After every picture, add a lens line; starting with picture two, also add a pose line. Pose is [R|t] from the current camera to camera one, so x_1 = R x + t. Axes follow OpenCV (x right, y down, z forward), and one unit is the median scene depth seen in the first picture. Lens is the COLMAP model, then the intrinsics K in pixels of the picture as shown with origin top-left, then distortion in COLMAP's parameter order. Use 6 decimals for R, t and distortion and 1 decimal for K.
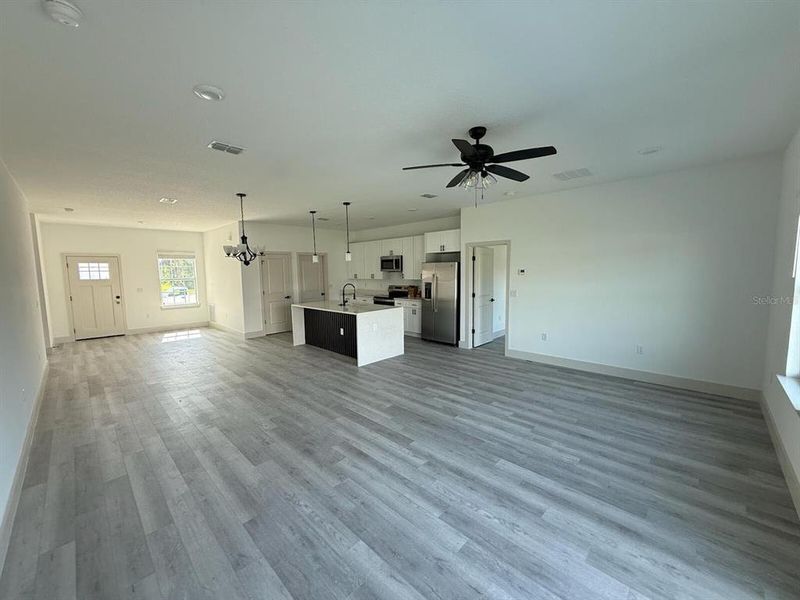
lens RADIAL K [[317.9, 0, 400.0], [0, 317.9, 300.0], [0, 0, 1]] dist [-0.000757, -0.000079]
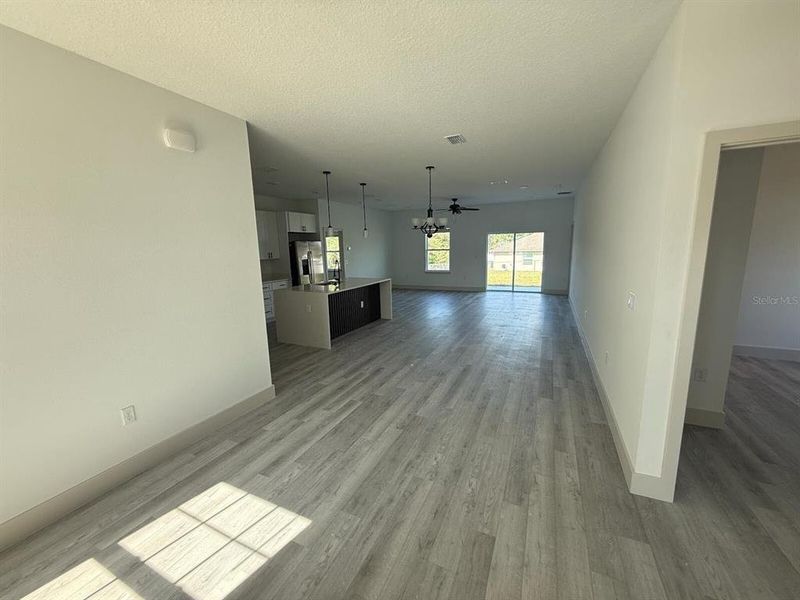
lens RADIAL K [[317.9, 0, 400.0], [0, 317.9, 300.0], [0, 0, 1]] dist [-0.000757, -0.000079]
pose [[-0.327028, -0.136106, 0.935162, -1.217563], [0.119761, 0.975626, 0.183876, -0.093944], [-0.937395, 0.172128, -0.302757, 1.211290]]
